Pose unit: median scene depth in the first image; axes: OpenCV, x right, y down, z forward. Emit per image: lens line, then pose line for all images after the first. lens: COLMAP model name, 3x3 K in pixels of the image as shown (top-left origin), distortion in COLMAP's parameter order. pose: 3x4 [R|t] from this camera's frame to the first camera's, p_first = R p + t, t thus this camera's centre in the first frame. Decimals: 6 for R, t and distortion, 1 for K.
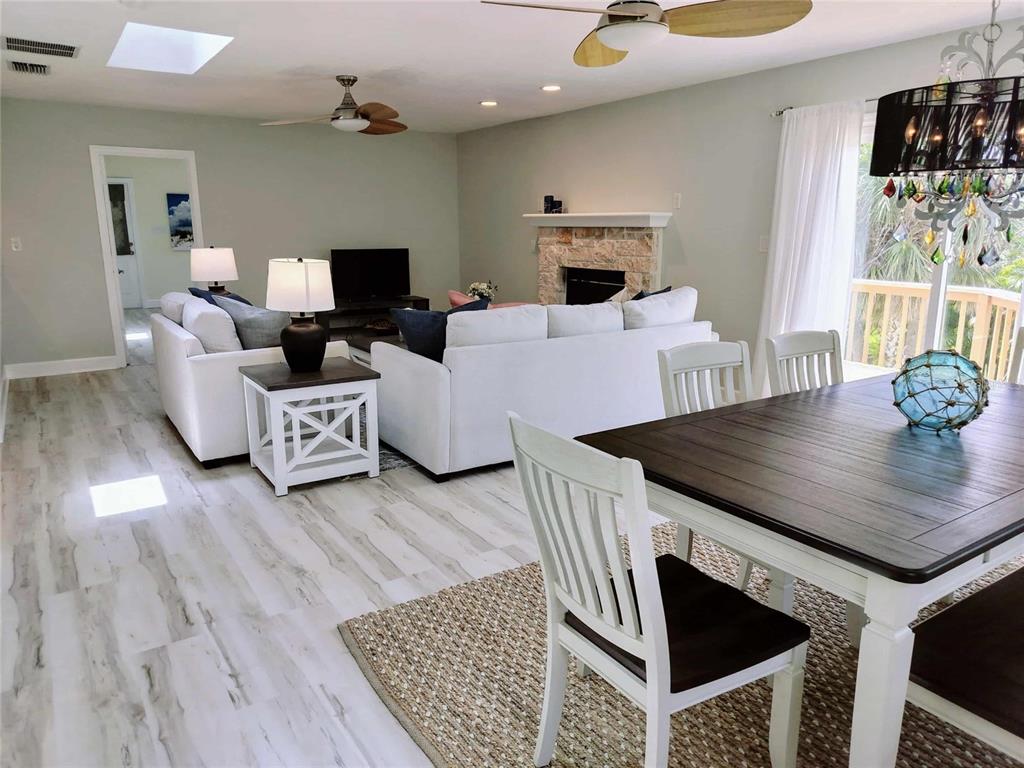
lens RADIAL K [[714.7, 0, 514.1], [0, 714.7, 378.8], [0, 0, 1]] dist [0.025500, -0.019078]
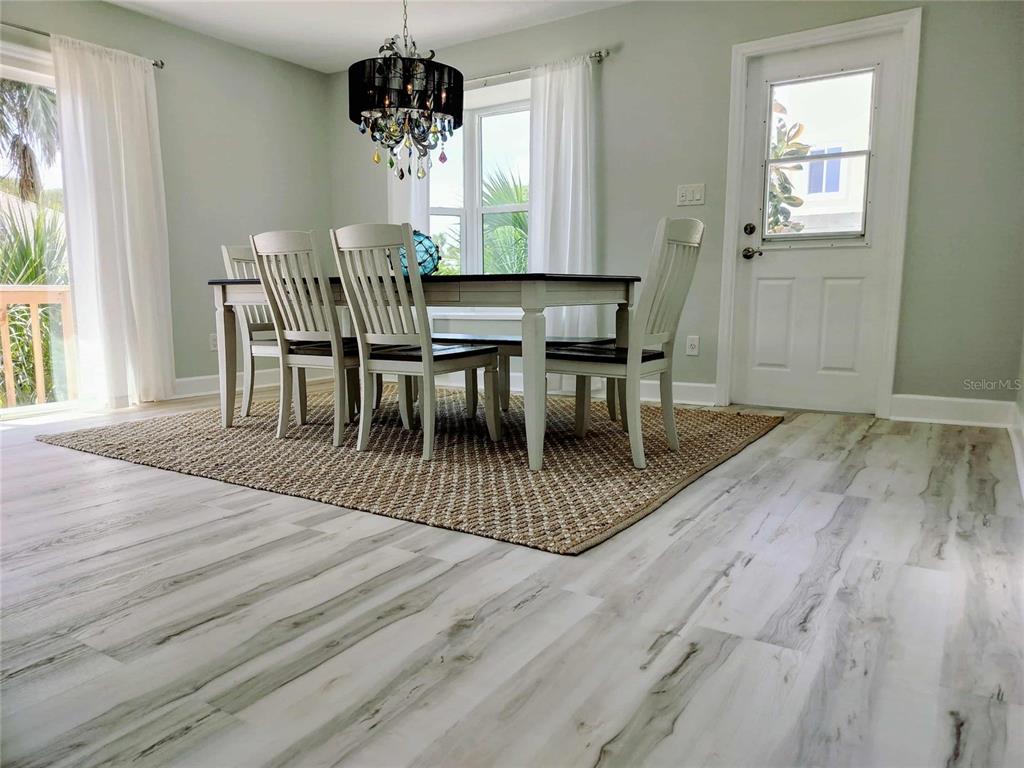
lens RADIAL K [[714.7, 0, 508.6], [0, 714.7, 383.3], [0, 0, 1]] dist [0.025500, -0.019078]
pose [[-0.394493, -0.115803, 0.911573, -0.673568], [0.197190, 0.958248, 0.207068, -0.002213], [-0.897492, 0.261440, -0.355187, 0.974159]]
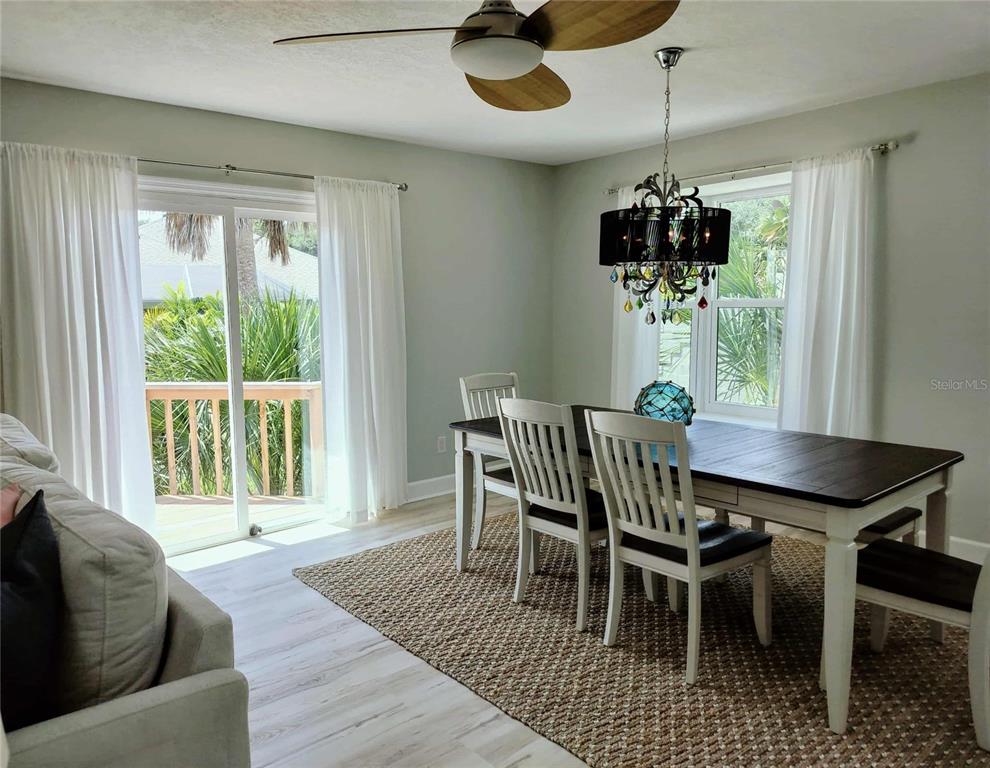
lens RADIAL K [[706.5, 0, 484.2], [0, 706.5, 377.2], [0, 0, 1]] dist [0.038122, -0.011283]
pose [[-0.112273, -0.108096, 0.987780, -0.531461], [0.222600, 0.966066, 0.131021, -0.214490], [-0.968424, 0.234590, -0.084401, 0.978173]]
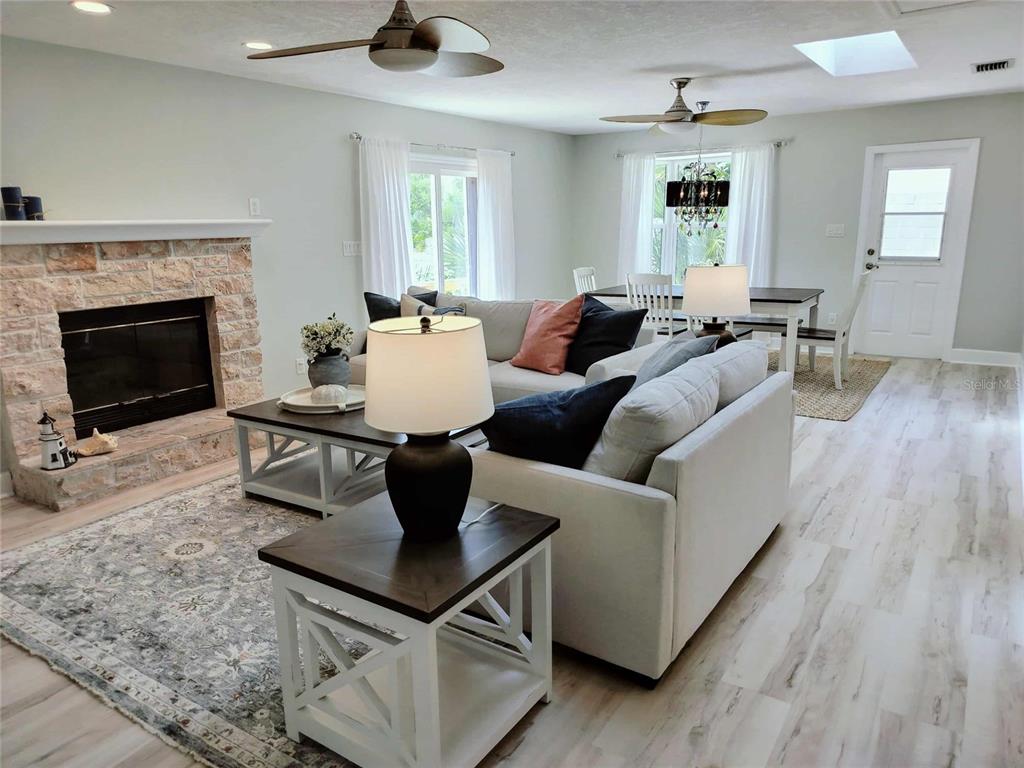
lens RADIAL K [[714.7, 0, 511.3], [0, 714.7, 380.9], [0, 0, 1]] dist [0.025500, -0.019078]
pose [[-0.384534, -0.196484, 0.901958, -1.283354], [0.211278, 0.932416, 0.293194, -0.423503], [-0.898607, 0.303307, -0.317033, 1.865273]]
